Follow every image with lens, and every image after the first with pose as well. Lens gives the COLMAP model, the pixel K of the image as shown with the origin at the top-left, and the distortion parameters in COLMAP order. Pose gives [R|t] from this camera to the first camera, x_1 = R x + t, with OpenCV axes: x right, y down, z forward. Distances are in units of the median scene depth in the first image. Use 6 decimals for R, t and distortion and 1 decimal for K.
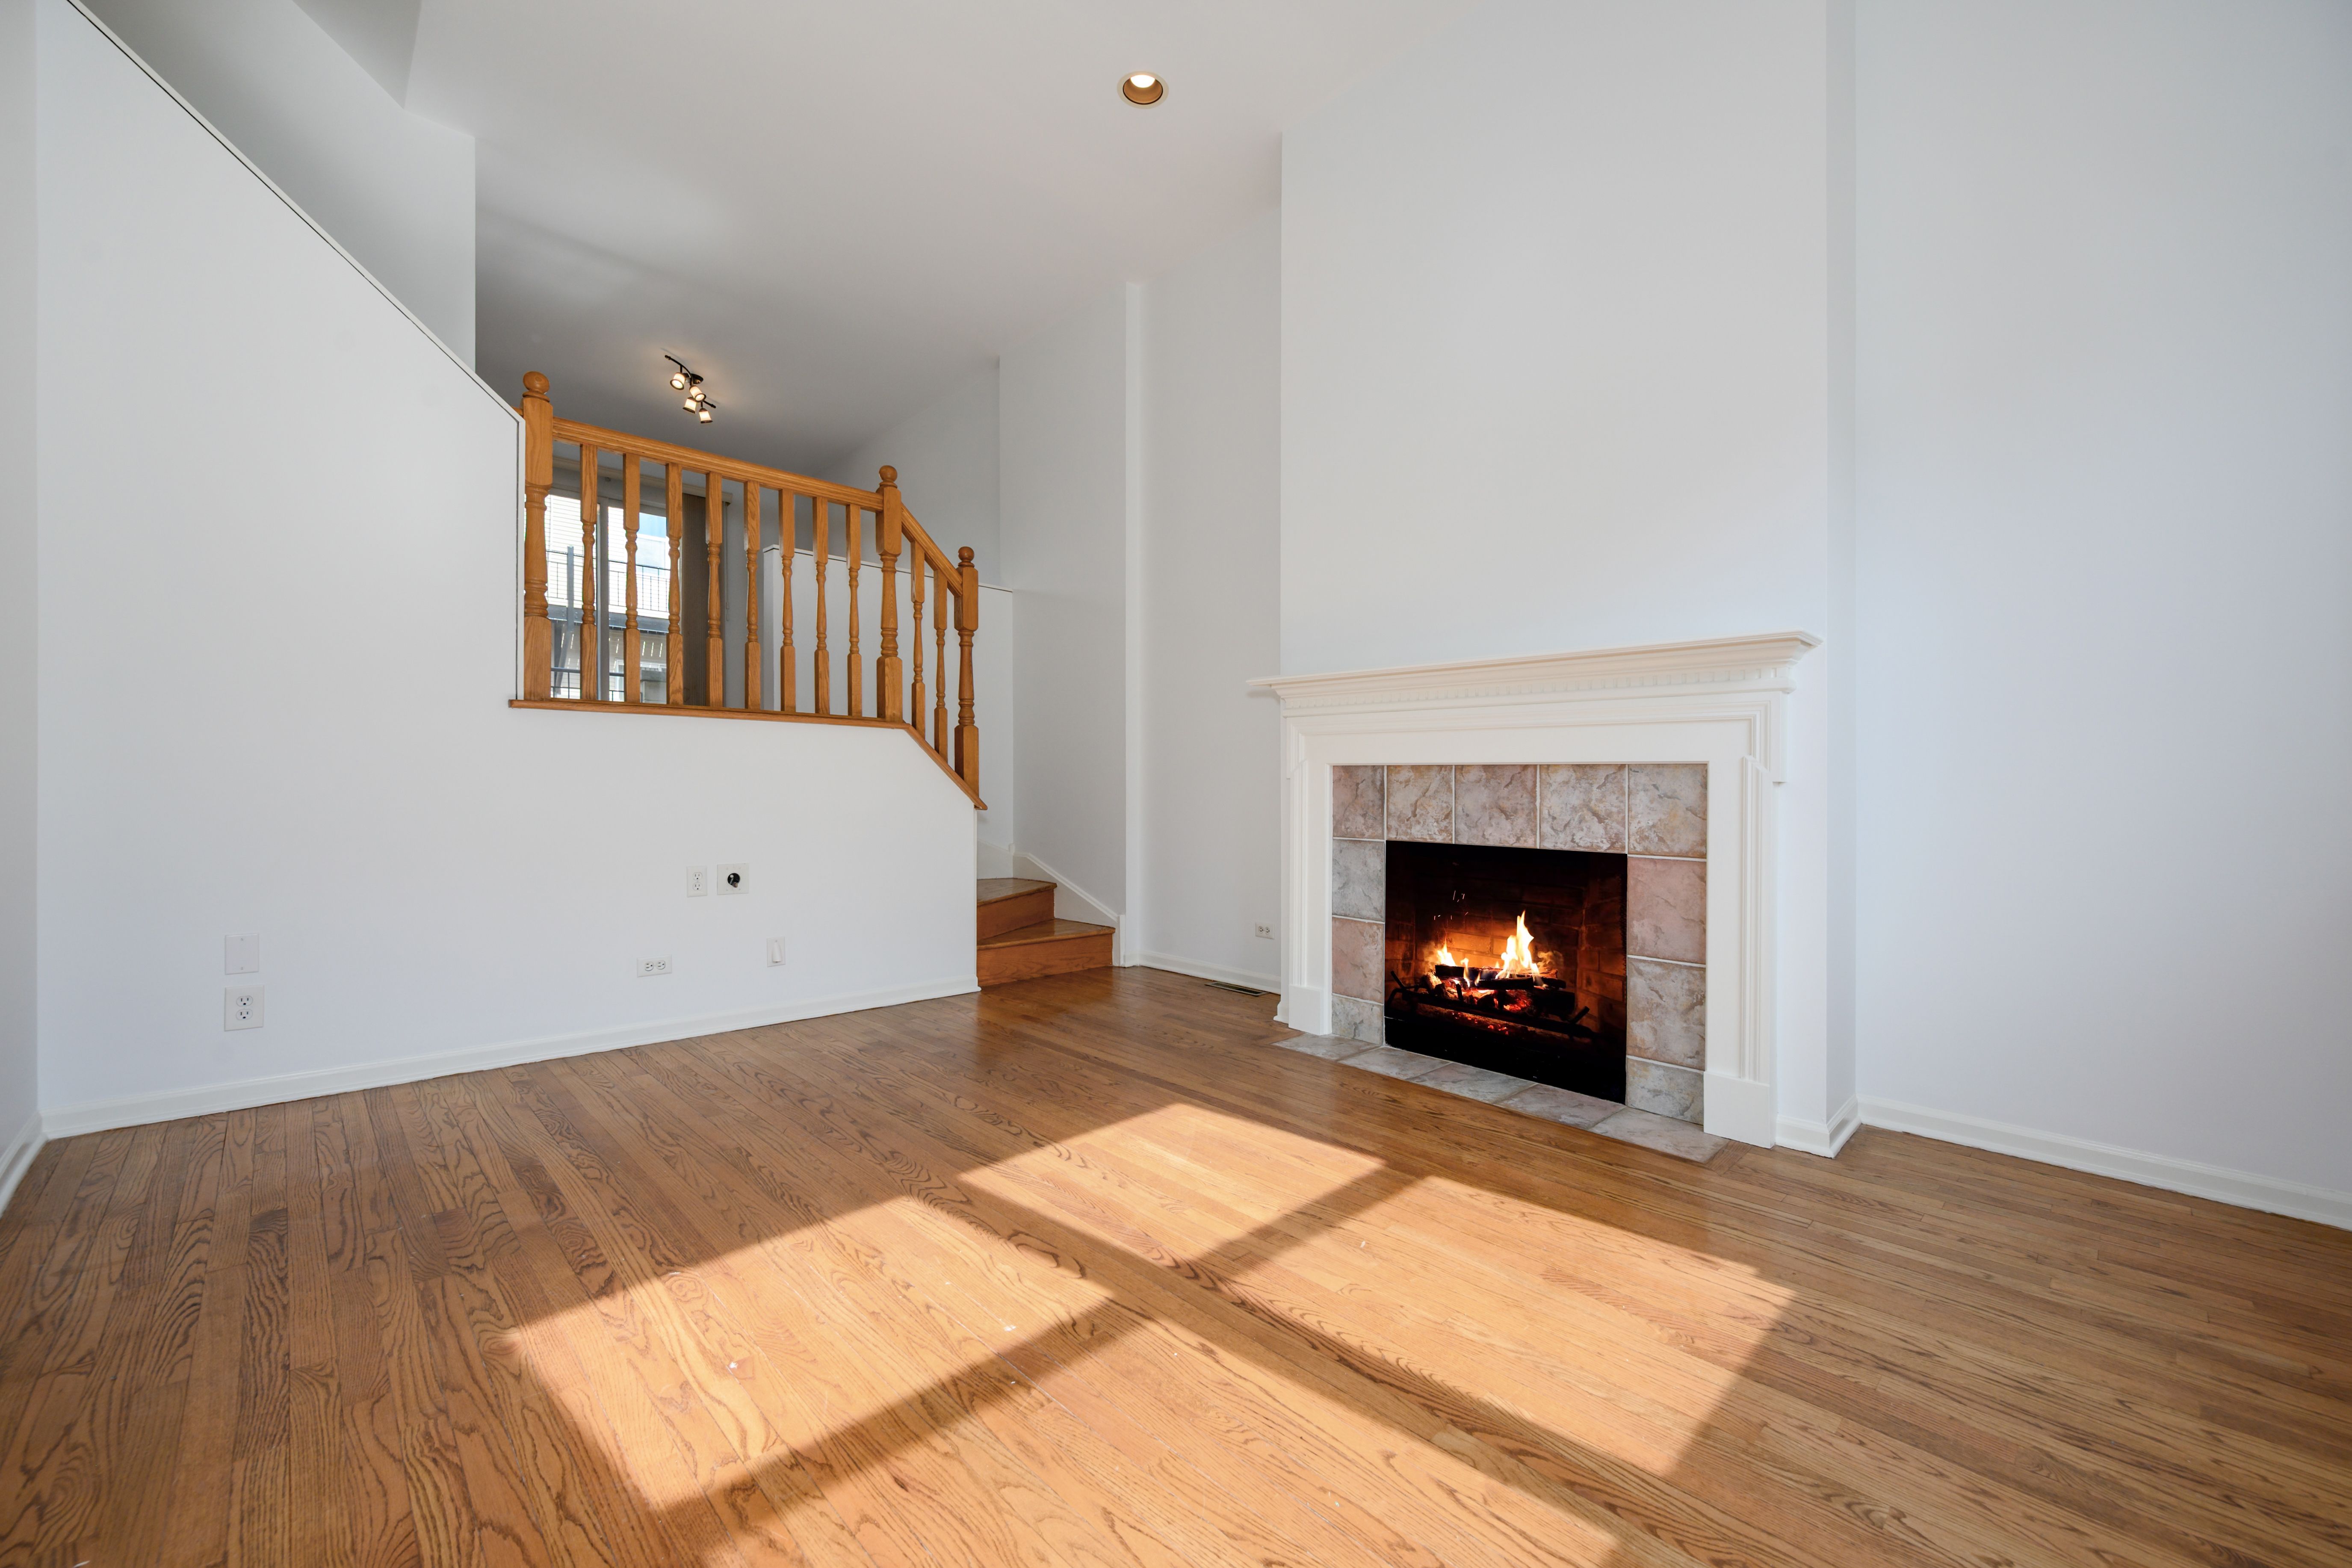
lens RADIAL K [[921.3, 0, 1168.9], [0, 921.3, 789.2], [0, 0, 1]] dist [-0.000877, -0.000152]
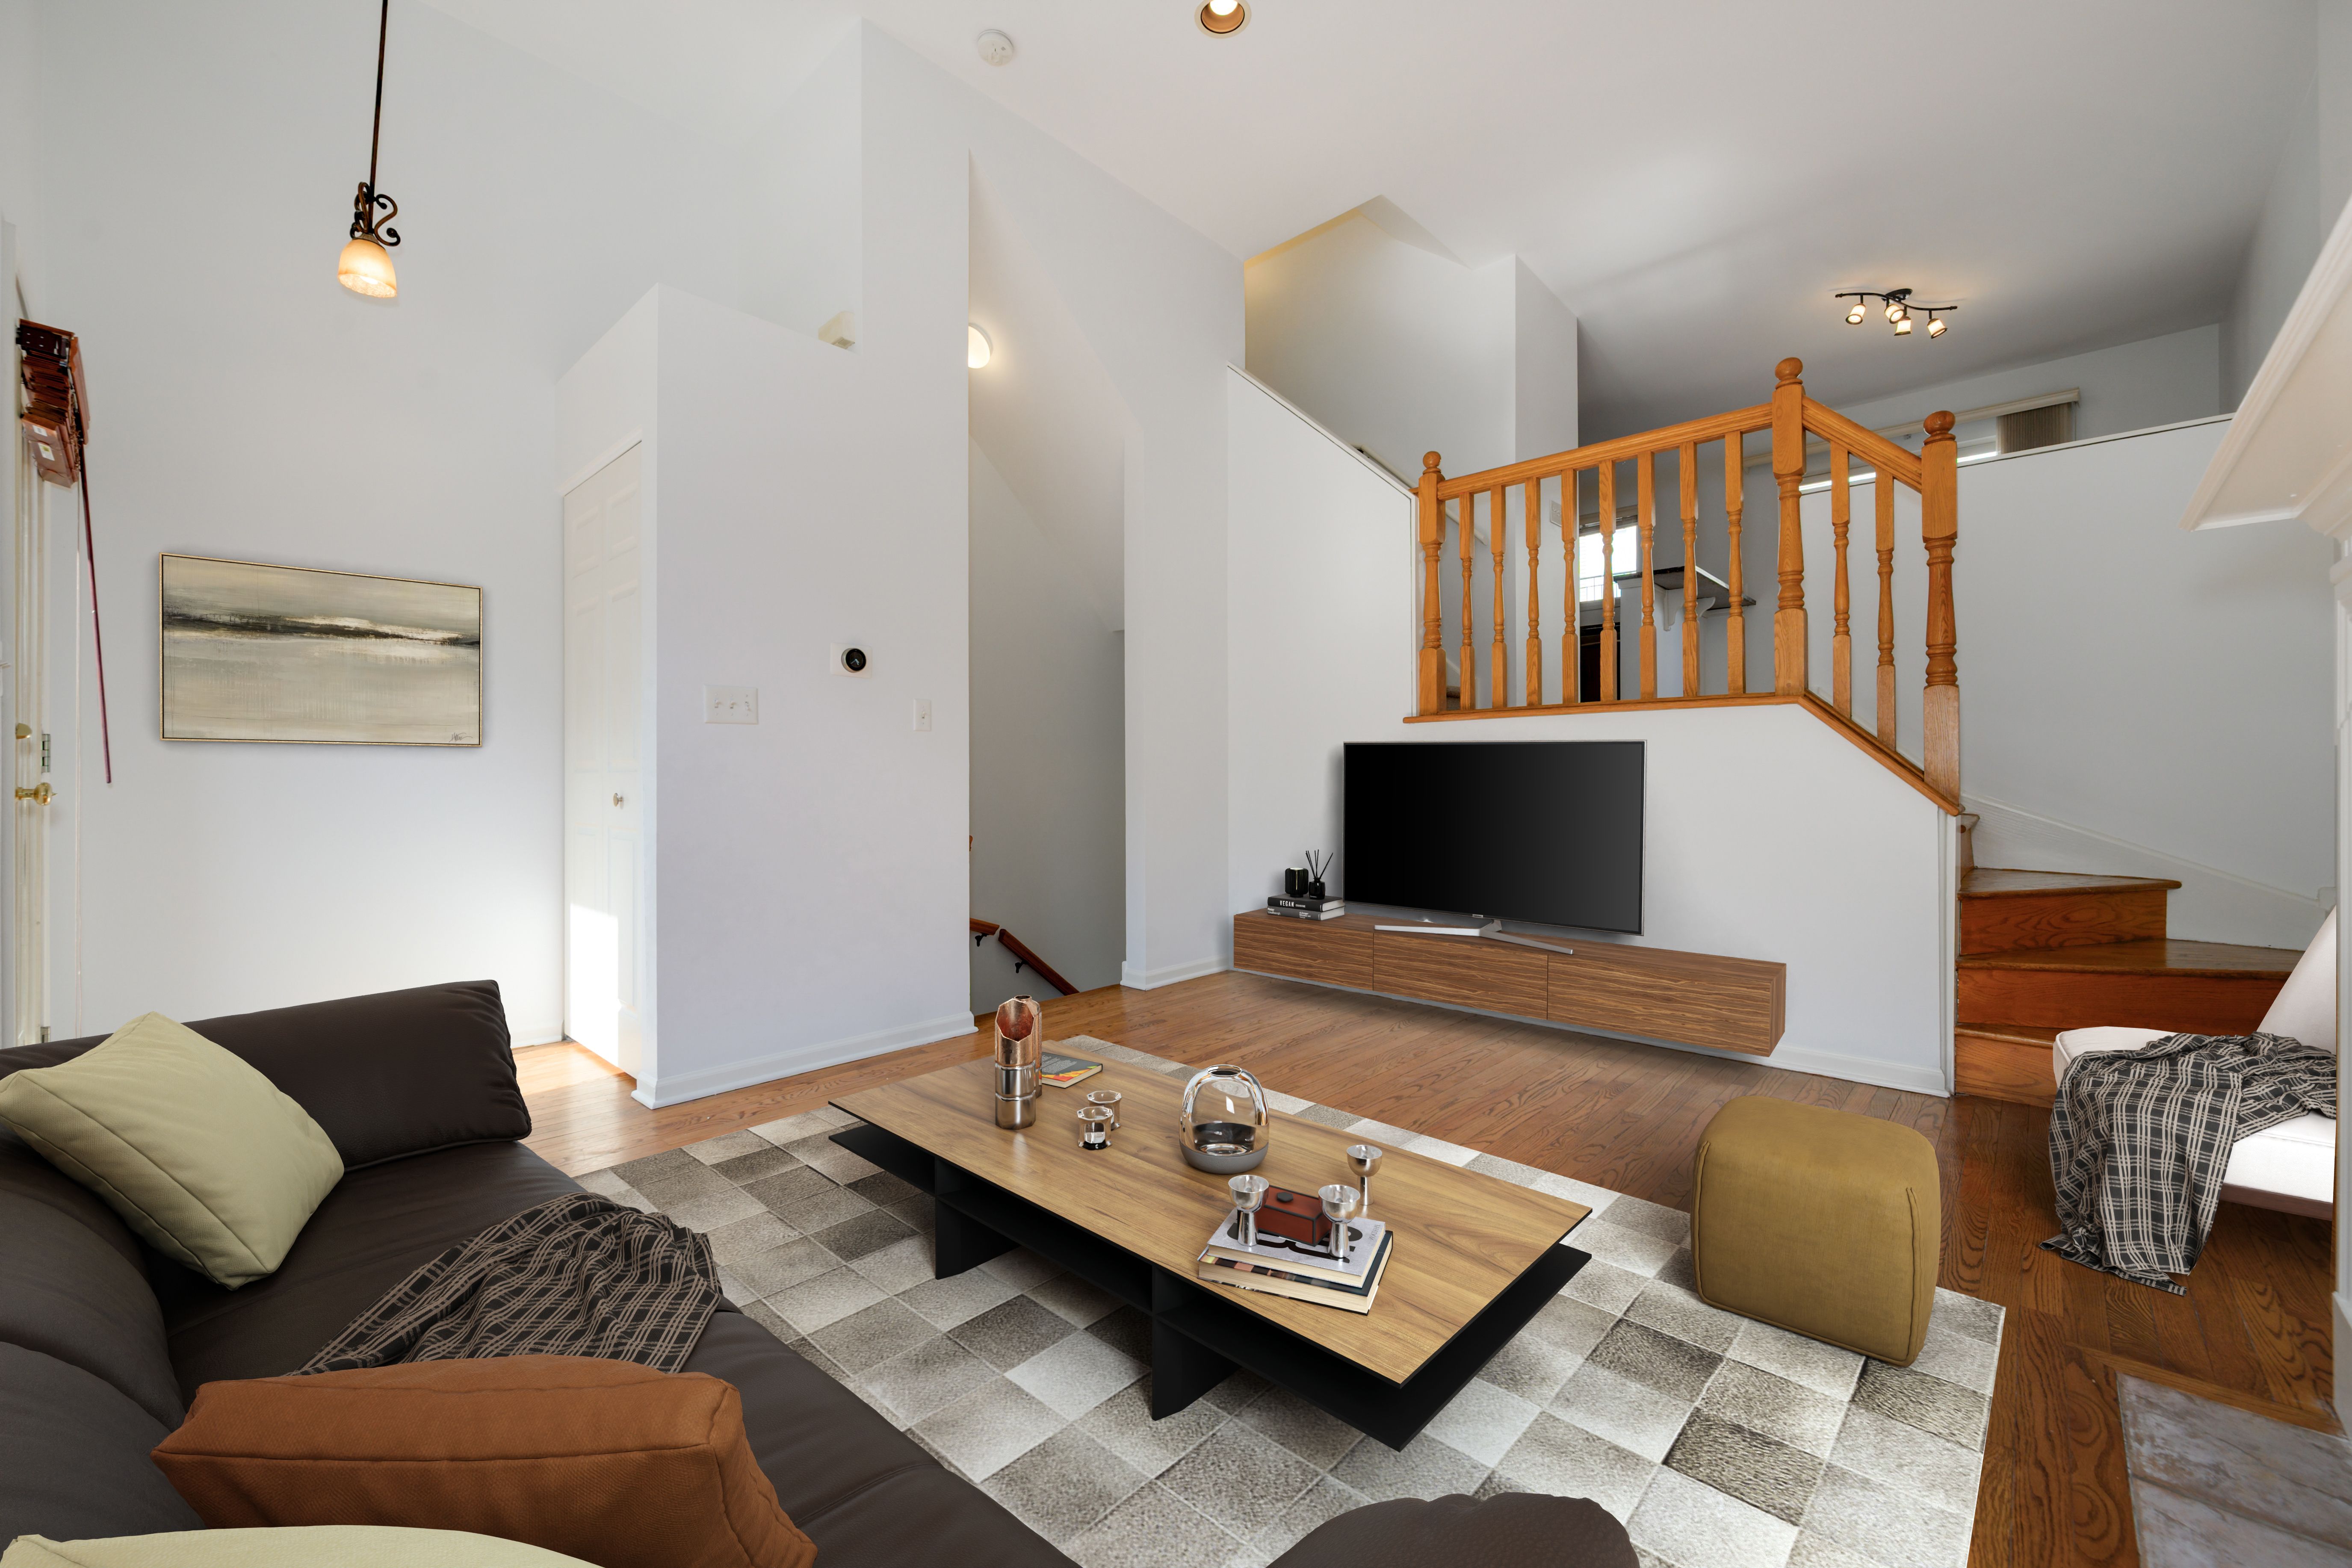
lens RADIAL K [[938.5, 0, 1209.1], [0, 938.5, 805.0], [0, 0, 1]] dist [-0.001466, -0.000342]
pose [[0.079257, 0.011067, -0.996793, 0.597089], [0.003325, 0.999930, 0.011366, 0.008548], [0.996849, -0.004215, 0.079214, 0.644828]]
